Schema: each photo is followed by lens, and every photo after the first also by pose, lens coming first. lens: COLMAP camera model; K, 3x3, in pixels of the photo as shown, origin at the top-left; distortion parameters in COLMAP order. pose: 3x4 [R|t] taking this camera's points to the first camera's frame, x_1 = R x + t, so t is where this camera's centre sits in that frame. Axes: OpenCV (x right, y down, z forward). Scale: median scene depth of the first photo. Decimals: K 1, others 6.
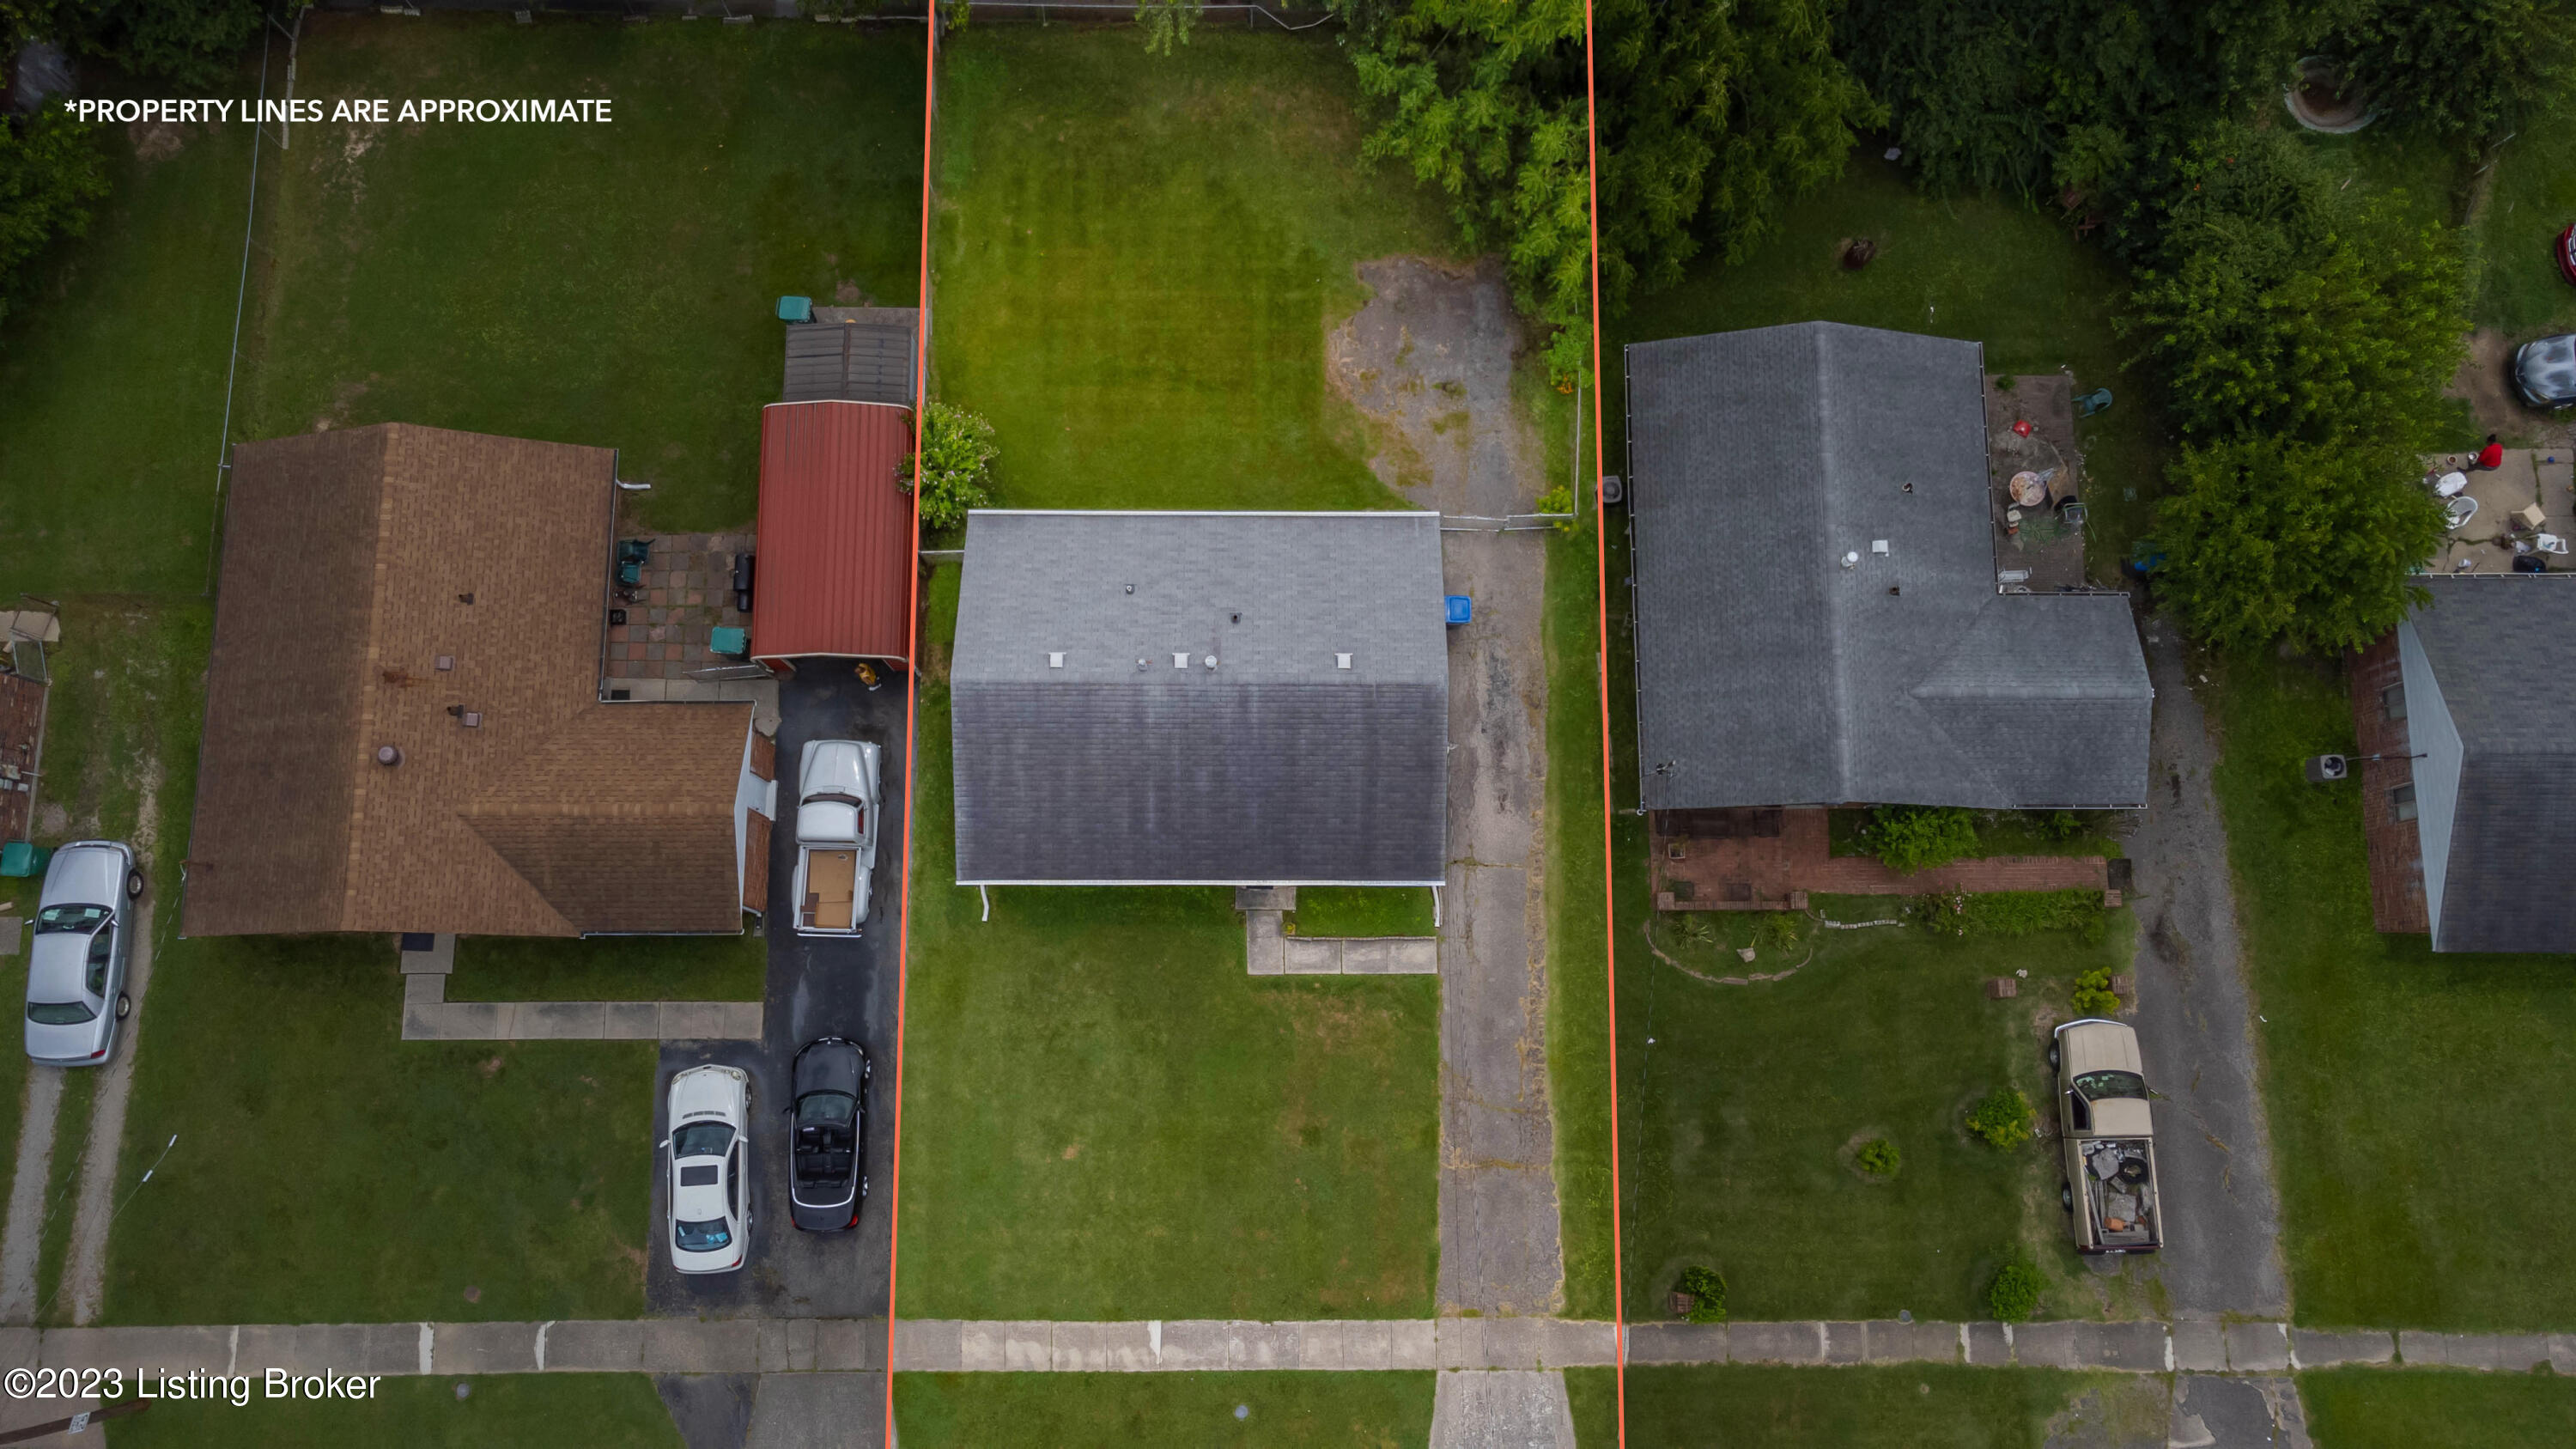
lens RADIAL K [[1924.6, 0, 1293.1], [0, 1924.6, 710.5], [0, 0, 1]] dist [0.002231, 0.080970]
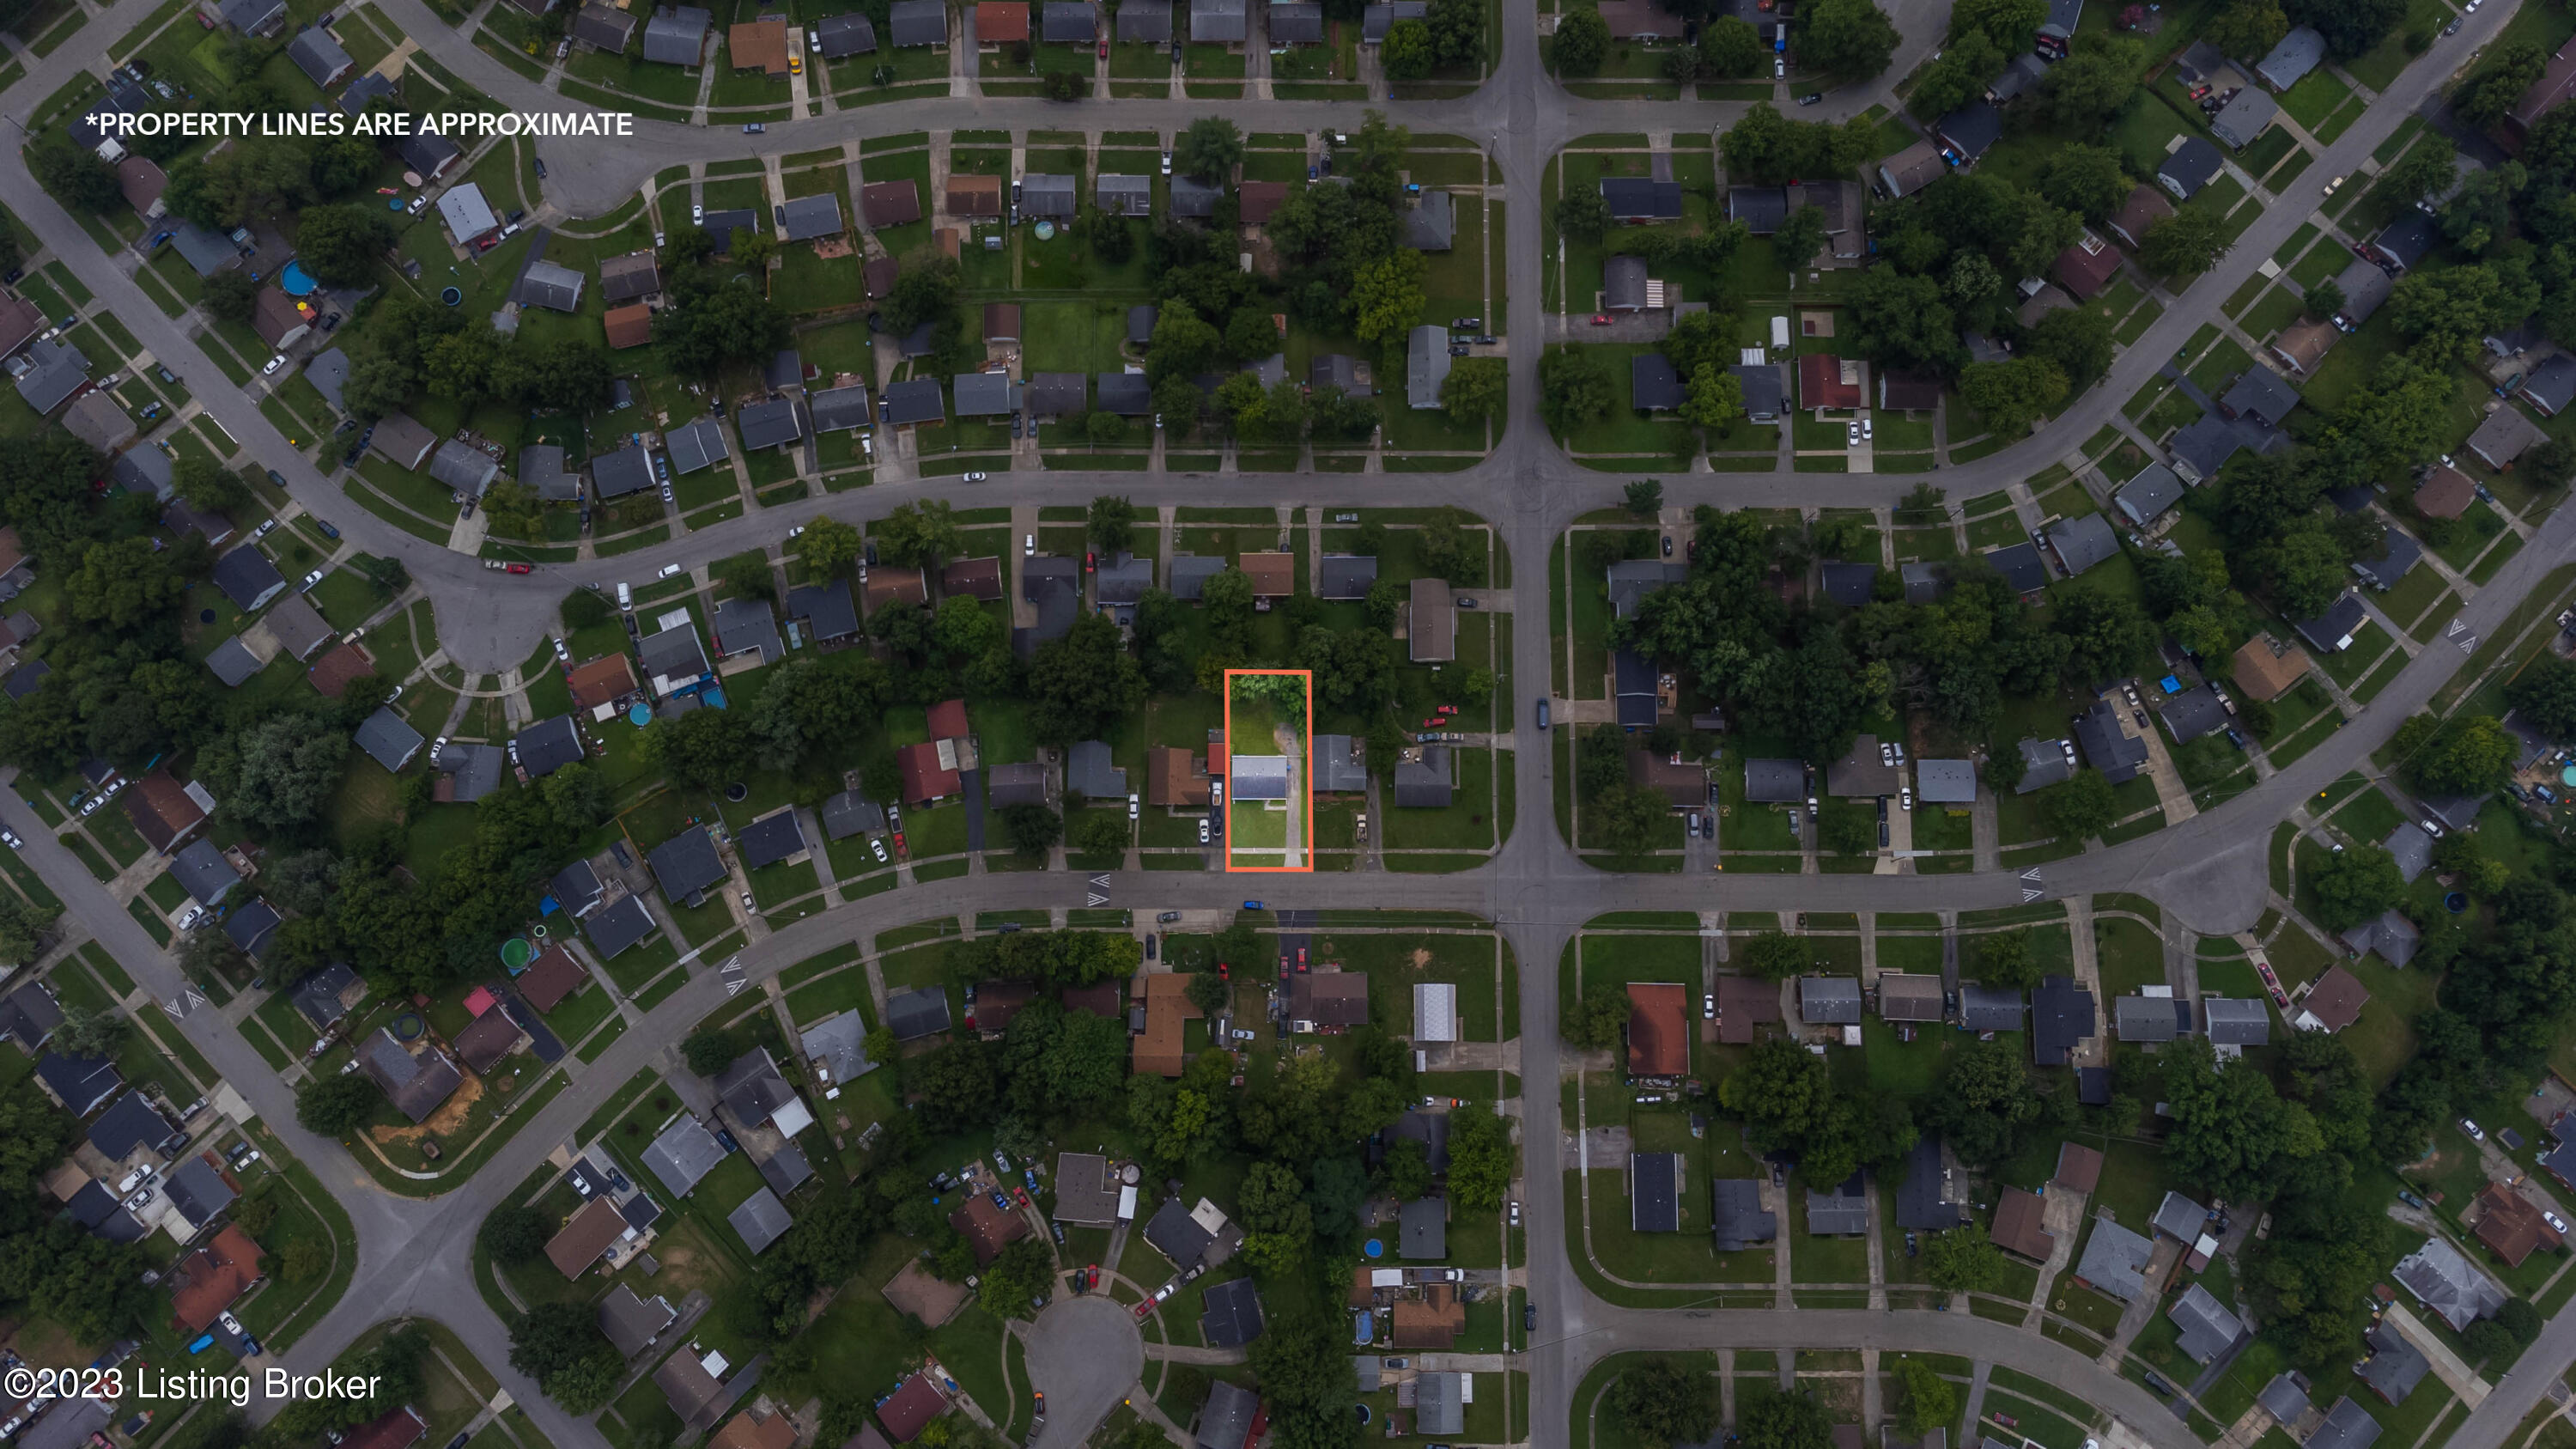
lens RADIAL K [[2002.5, 0, 1288.0], [0, 2002.5, 724.5], [0, 0, 1]] dist [0.000708, 0.101819]
pose [[0.999999, -0.000037, -0.001206, 0.095077], [0.000046, 0.999969, 0.007823, -0.324089], [0.001206, -0.007823, 0.999969, -8.208348]]
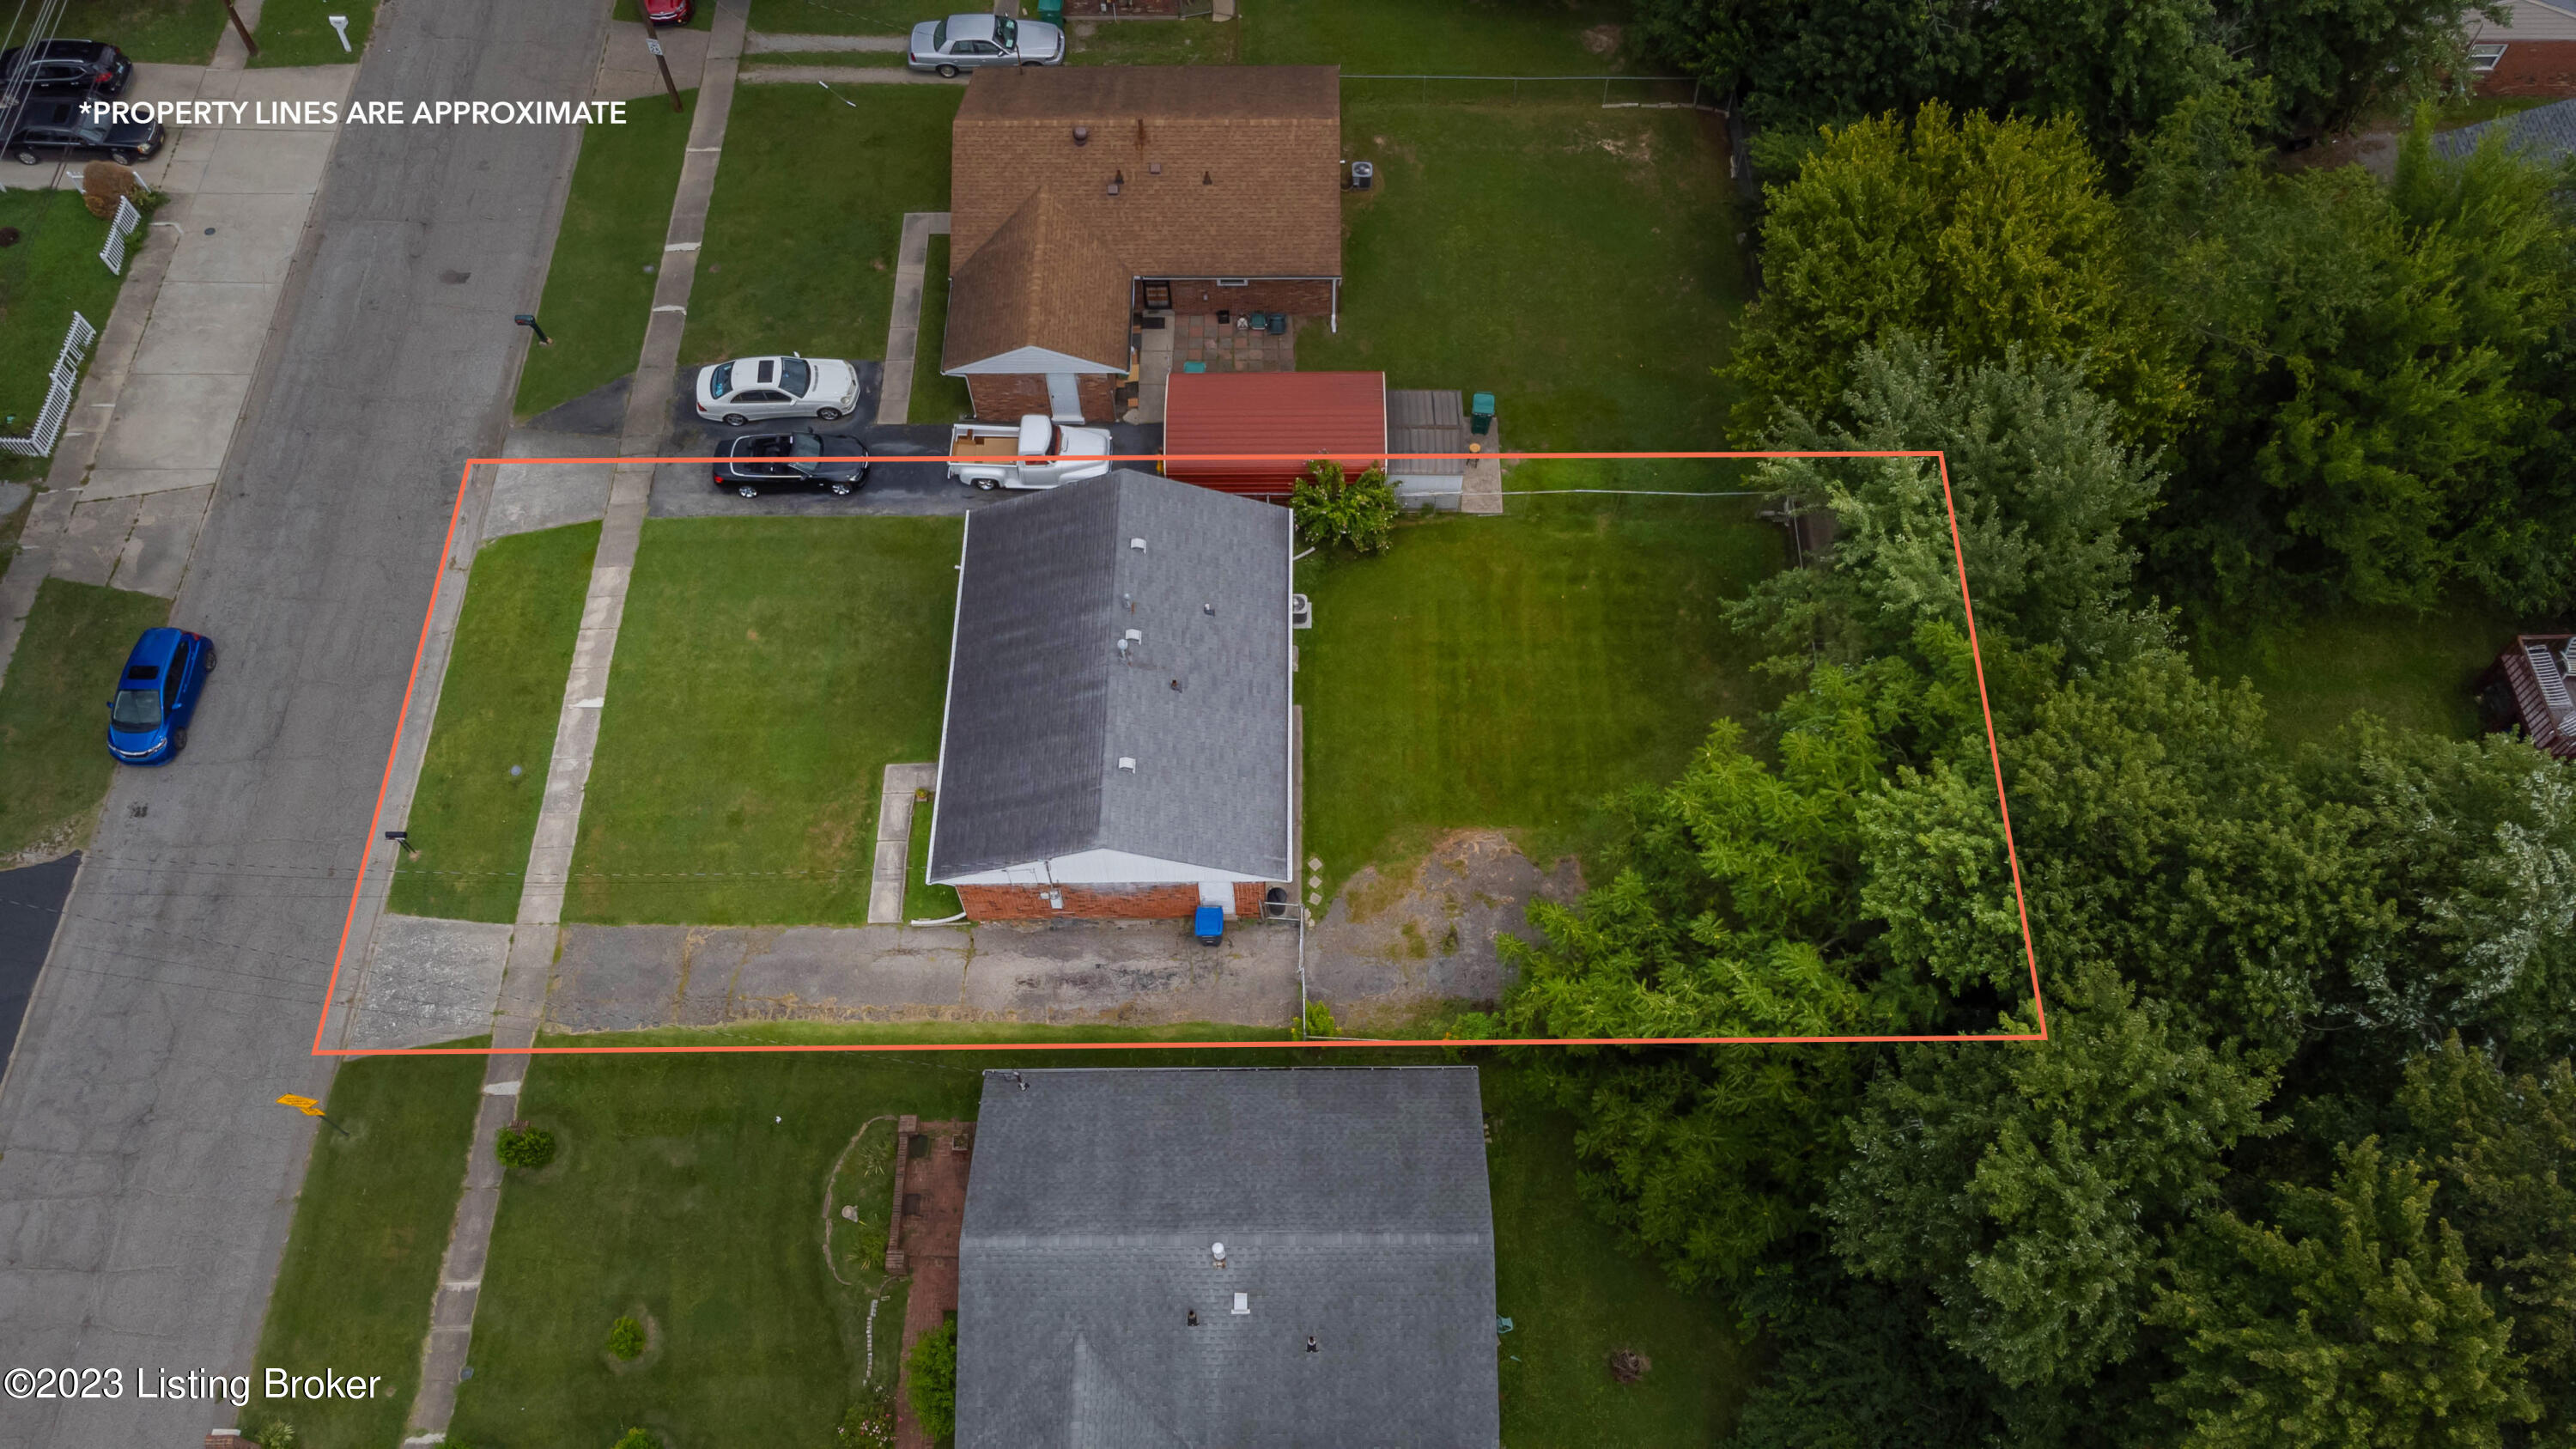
lens RADIAL K [[1924.6, 0, 1293.1], [0, 1924.6, 710.5], [0, 0, 1]] dist [0.002231, 0.080970]
pose [[-0.000088, 0.859198, -0.511643, 0.531686], [-0.979968, 0.101822, 0.171158, -0.294285], [0.199155, 0.501408, 0.841978, 0.097869]]
